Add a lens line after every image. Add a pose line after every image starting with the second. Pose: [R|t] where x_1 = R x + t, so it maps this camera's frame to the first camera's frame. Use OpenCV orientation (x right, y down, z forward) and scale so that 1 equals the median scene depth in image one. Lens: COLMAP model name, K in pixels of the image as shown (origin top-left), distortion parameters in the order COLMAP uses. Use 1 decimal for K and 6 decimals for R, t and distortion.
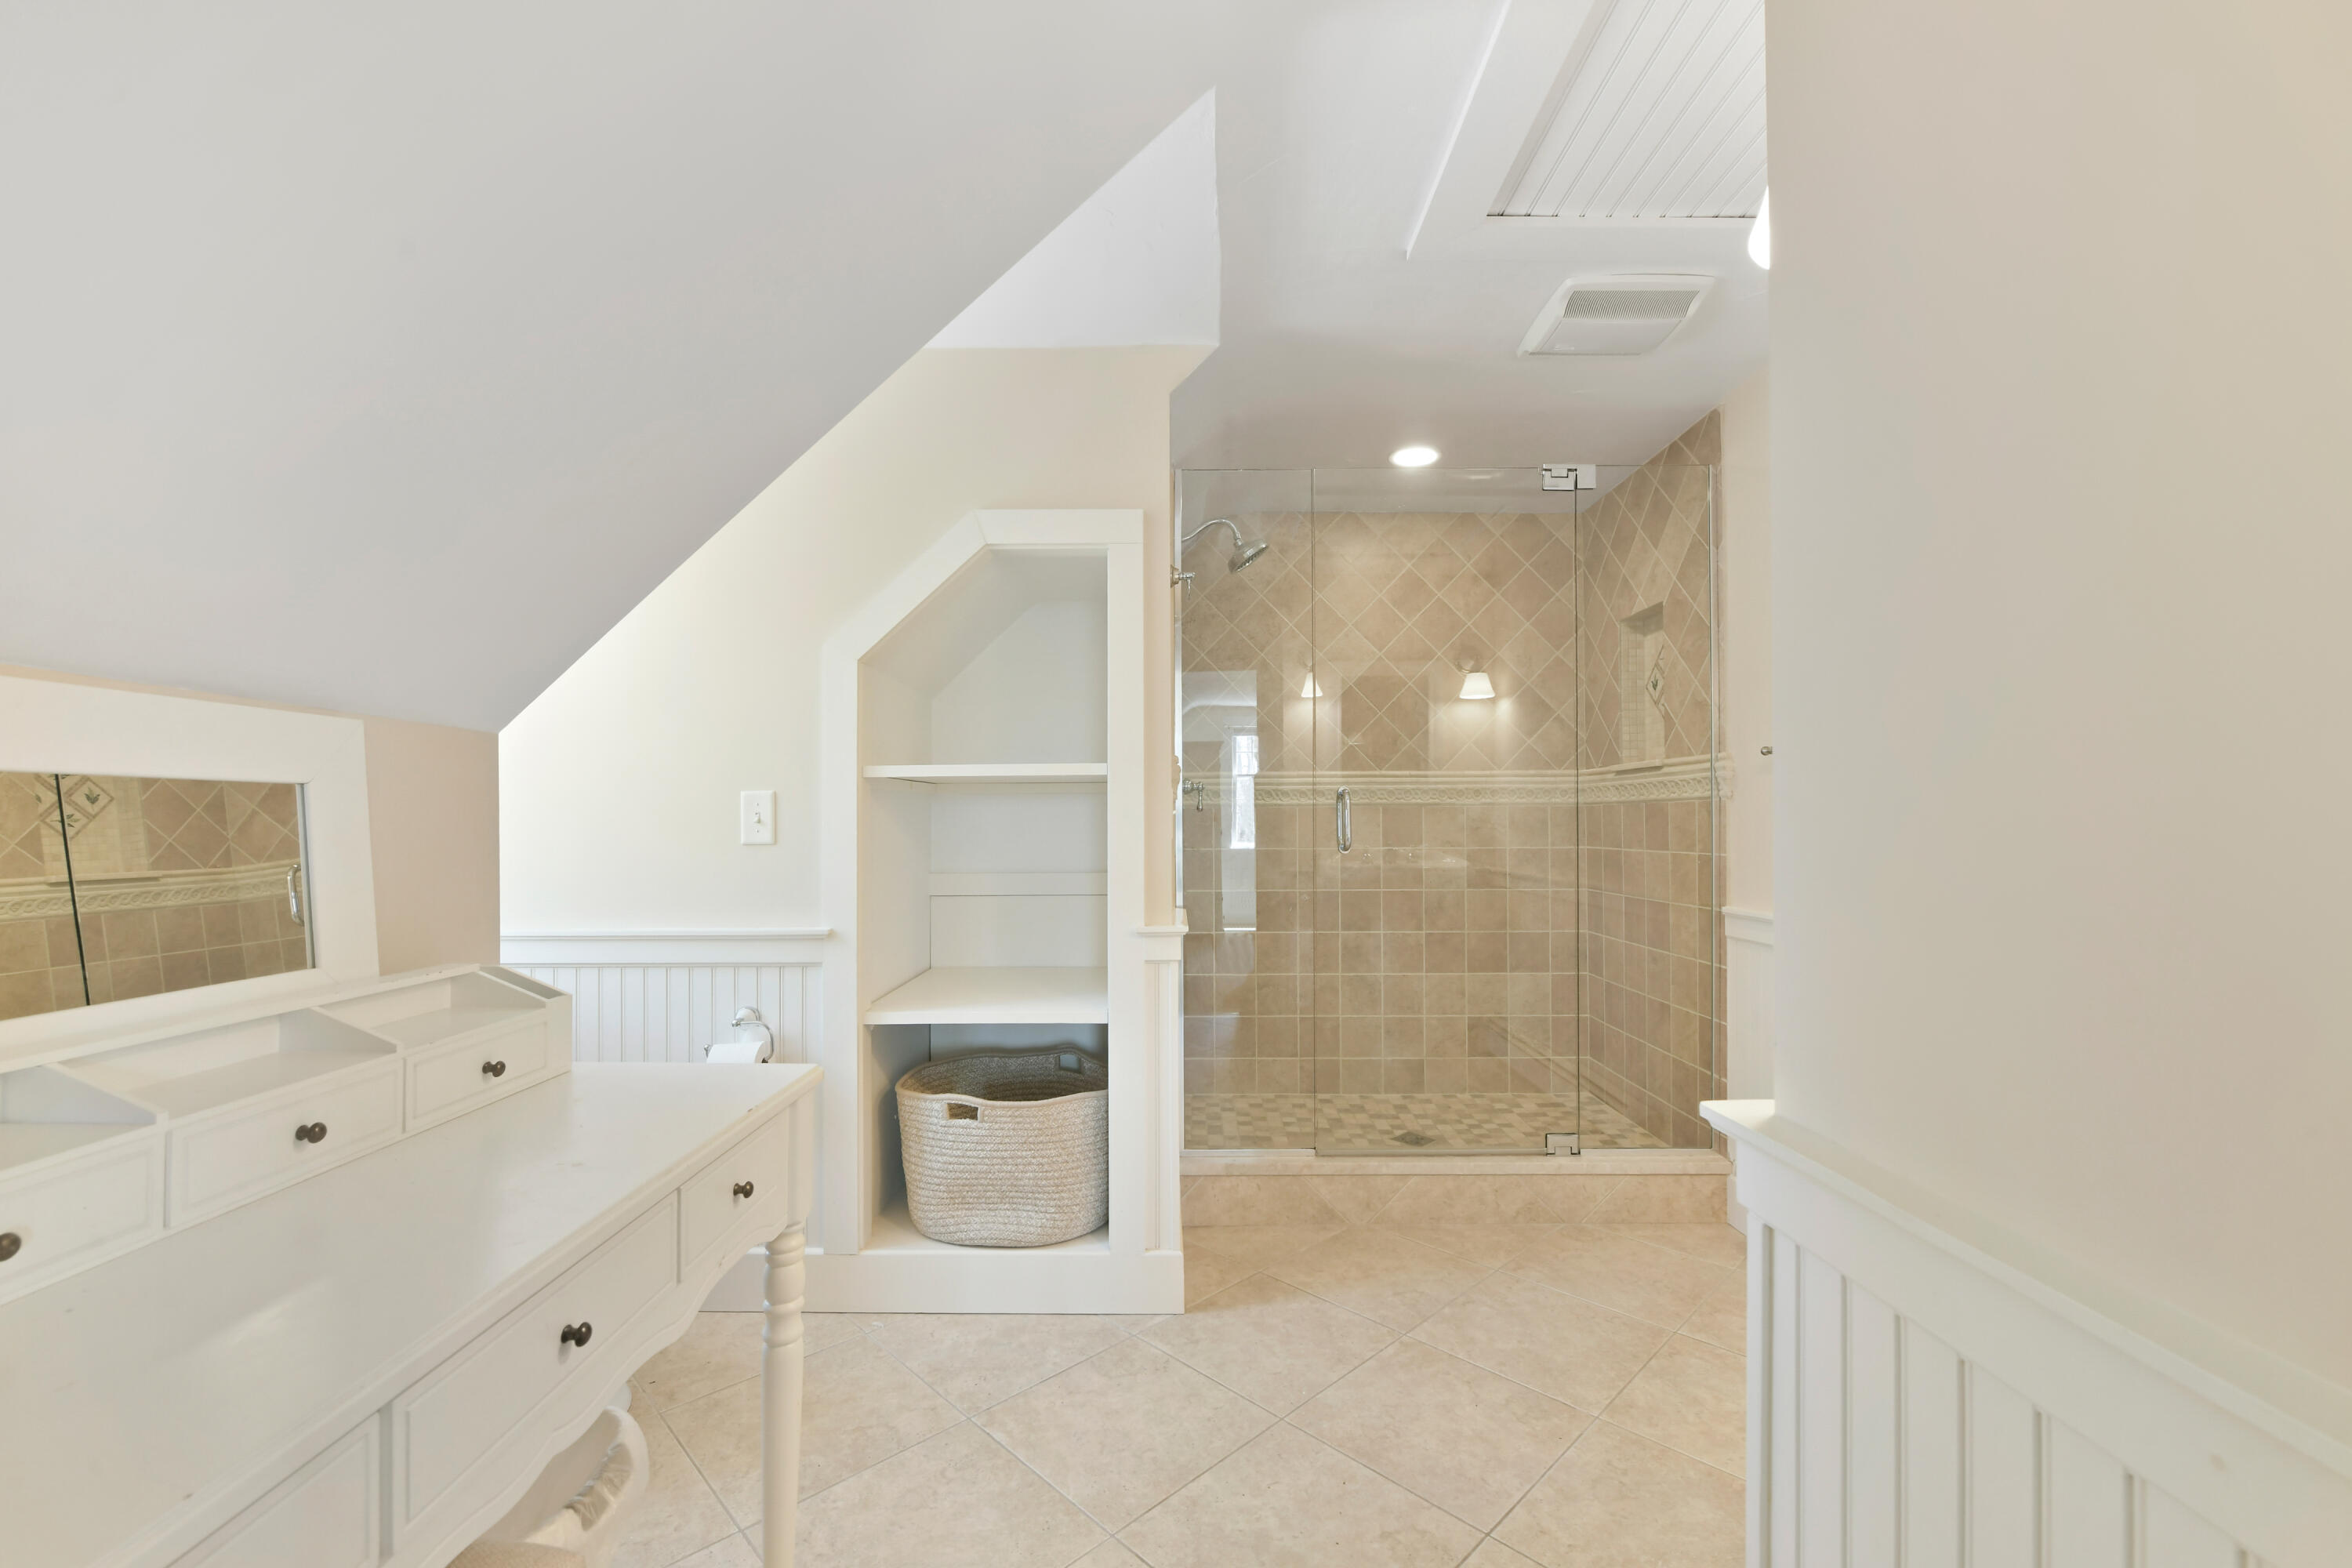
lens RADIAL K [[955.3, 0, 1178.3], [0, 955.3, 807.5], [0, 0, 1]] dist [-0.011342, 0.001788]
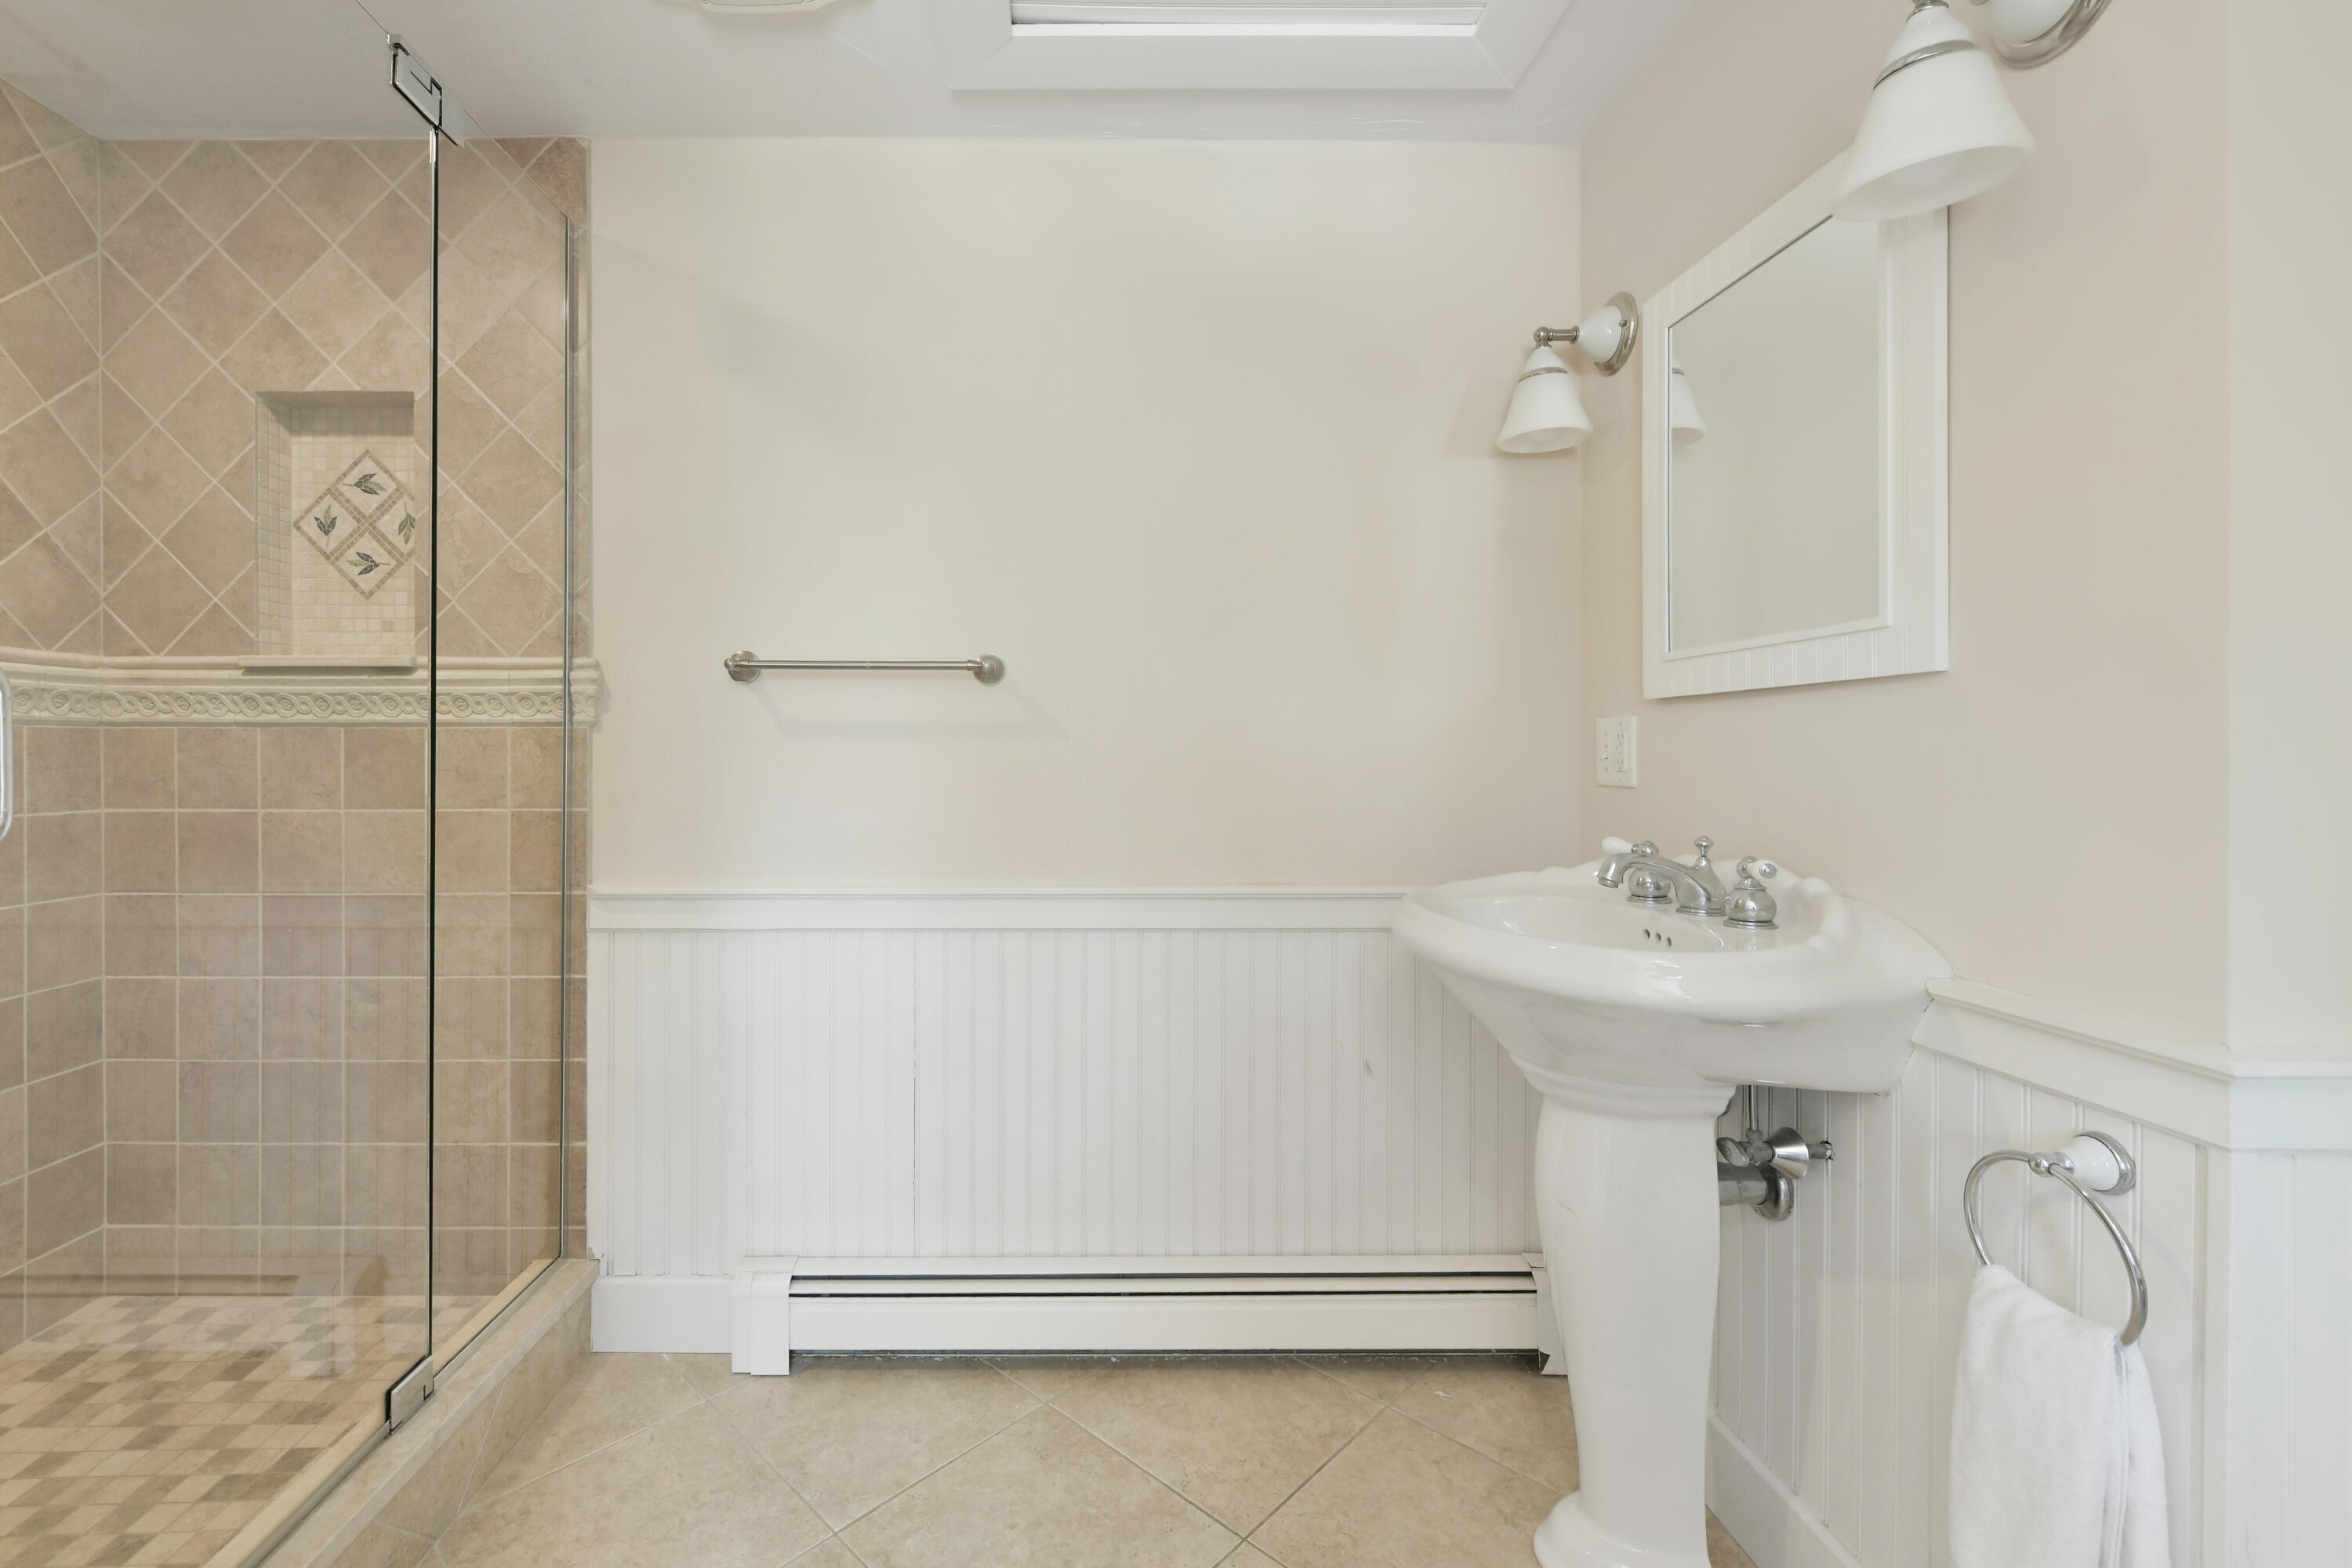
lens RADIAL K [[955.3, 0, 1173.5], [0, 955.3, 767.3], [0, 0, 1]] dist [-0.011342, 0.001788]
pose [[-0.017932, 0.000242, 0.999839, -0.096632], [-0.013700, 0.999906, -0.000488, 0.013349], [-0.999745, -0.013706, -0.017927, 0.544917]]
